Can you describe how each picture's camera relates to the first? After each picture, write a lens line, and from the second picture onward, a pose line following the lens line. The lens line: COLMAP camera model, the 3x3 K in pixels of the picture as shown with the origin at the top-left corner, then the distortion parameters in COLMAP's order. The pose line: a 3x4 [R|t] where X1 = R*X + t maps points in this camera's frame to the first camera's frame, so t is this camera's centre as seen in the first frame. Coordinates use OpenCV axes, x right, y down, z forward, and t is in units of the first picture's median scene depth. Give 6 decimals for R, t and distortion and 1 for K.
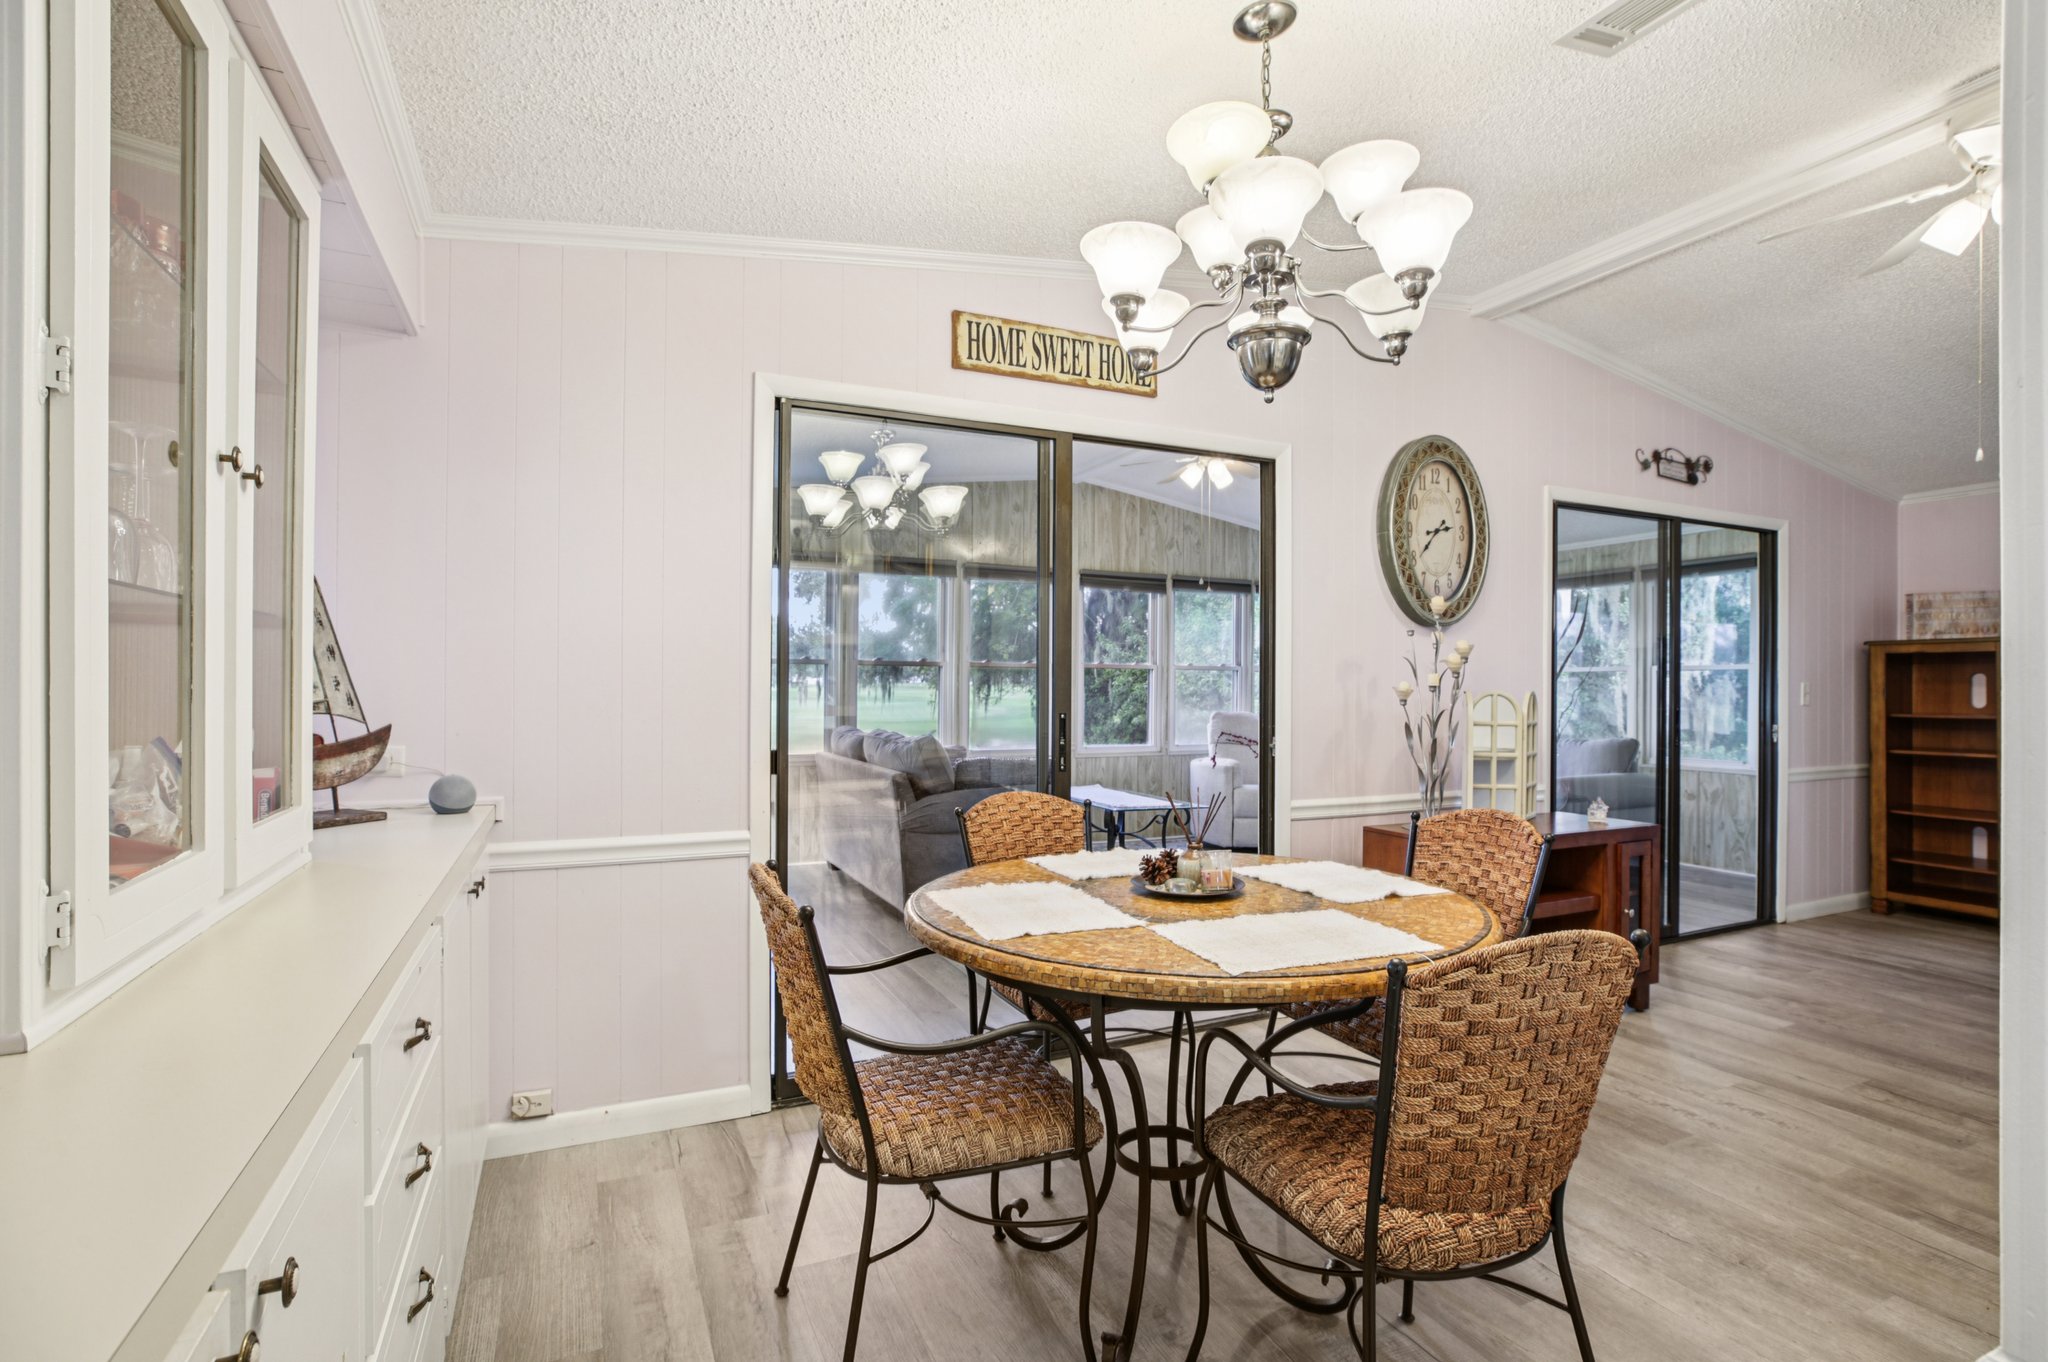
lens RADIAL K [[963.2, 0, 1020.6], [0, 963.2, 684.7], [0, 0, 1]] dist [-0.030781, 0.005624]
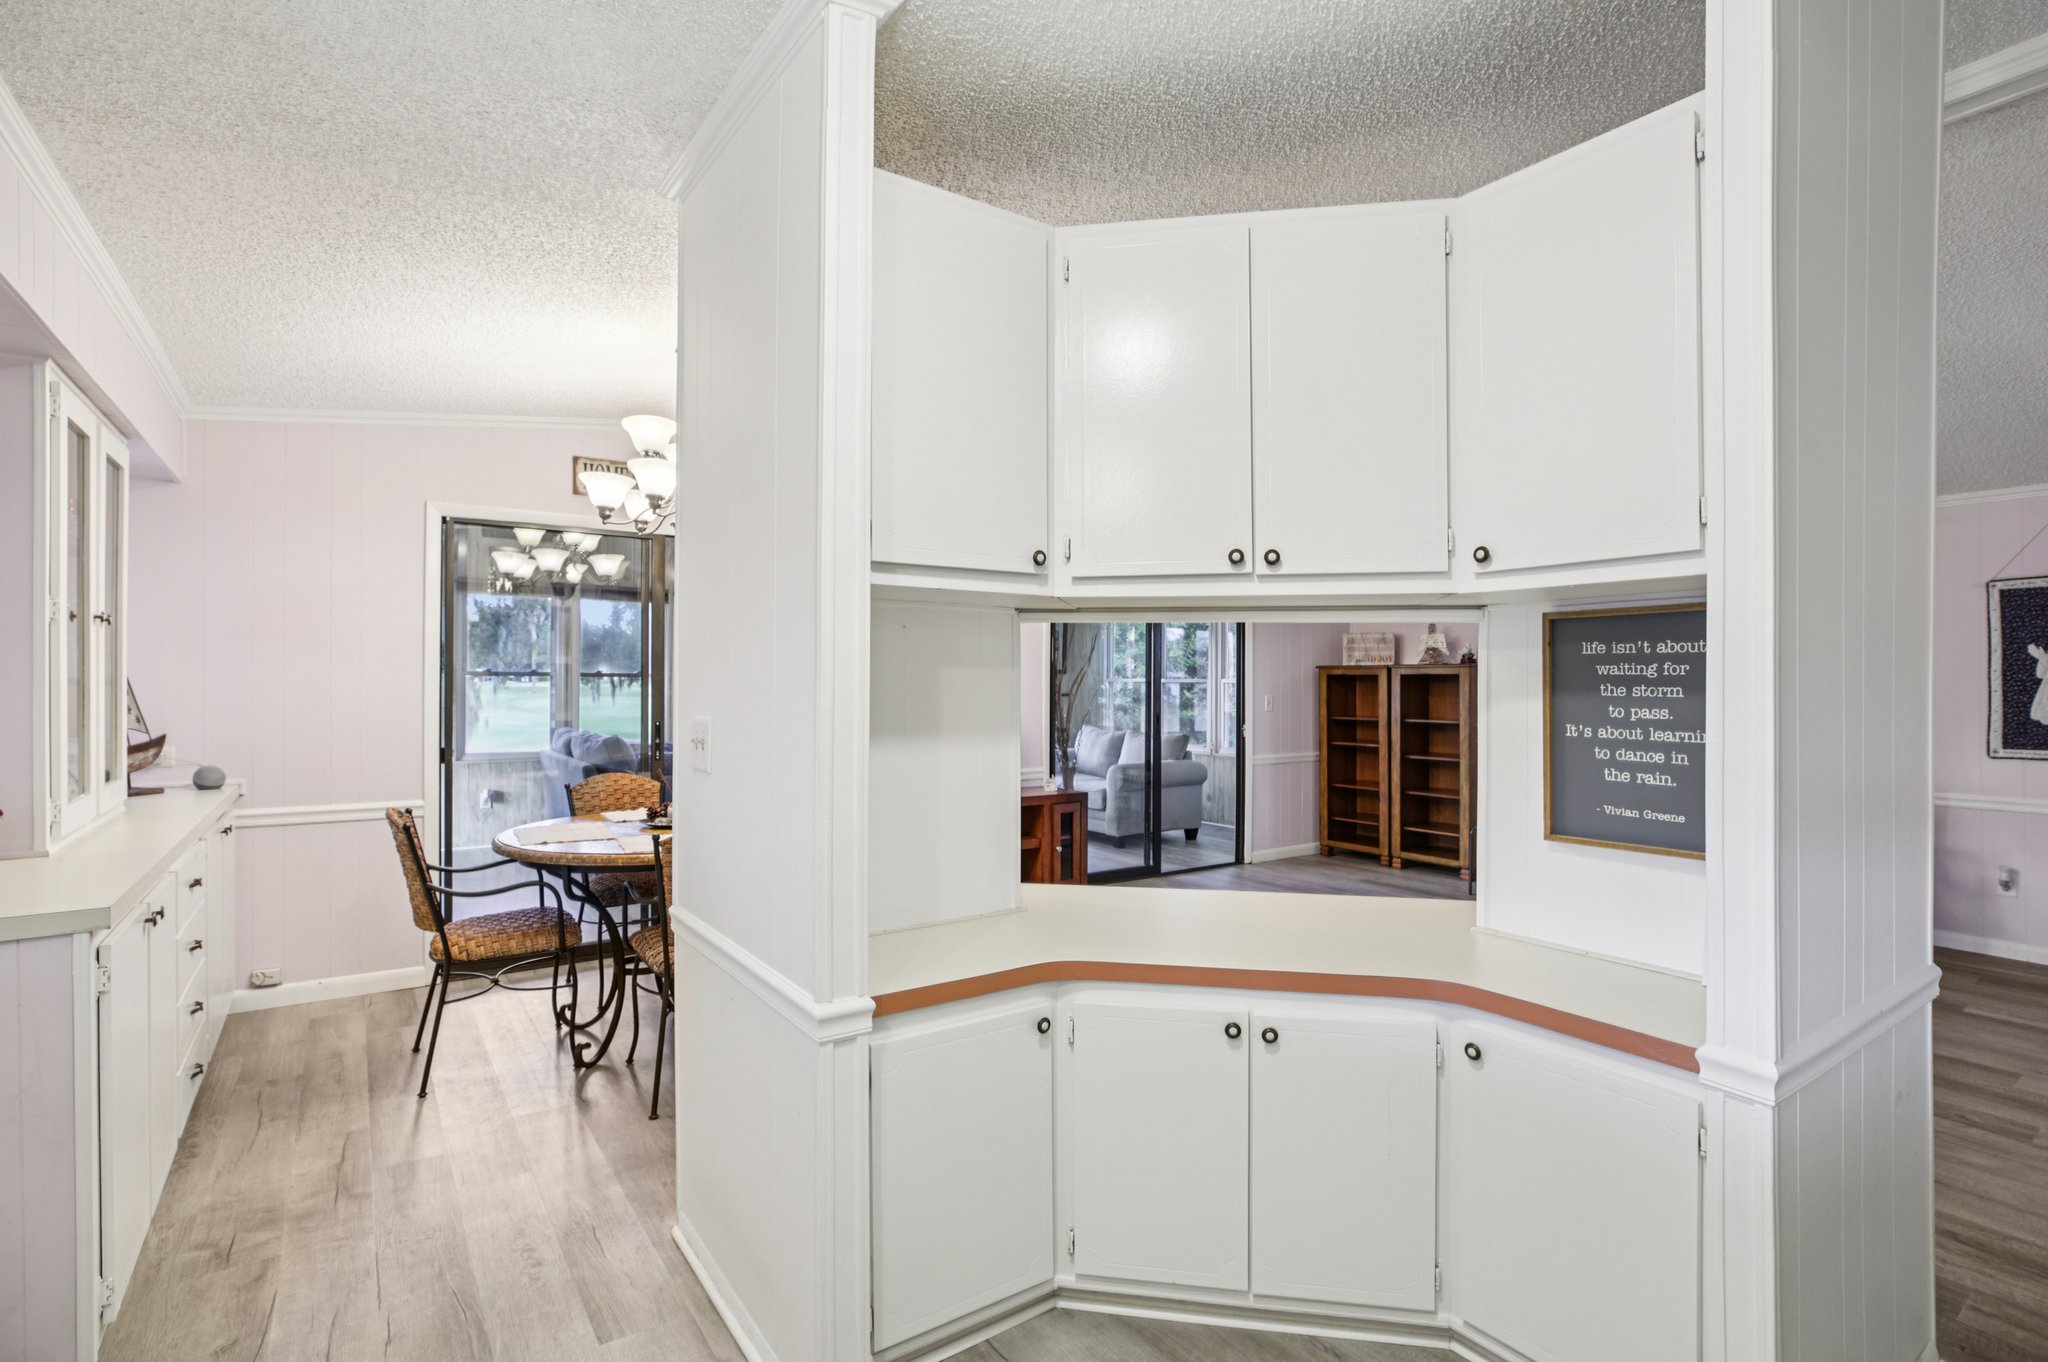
lens RADIAL K [[963.2, 0, 1017.5], [0, 963.2, 689.2], [0, 0, 1]] dist [-0.030781, 0.005624]
pose [[0.983894, 0.001361, 0.178750, 0.426322], [-0.003157, 0.999947, 0.009762, -0.049377], [-0.178727, -0.010169, 0.983846, -0.748537]]
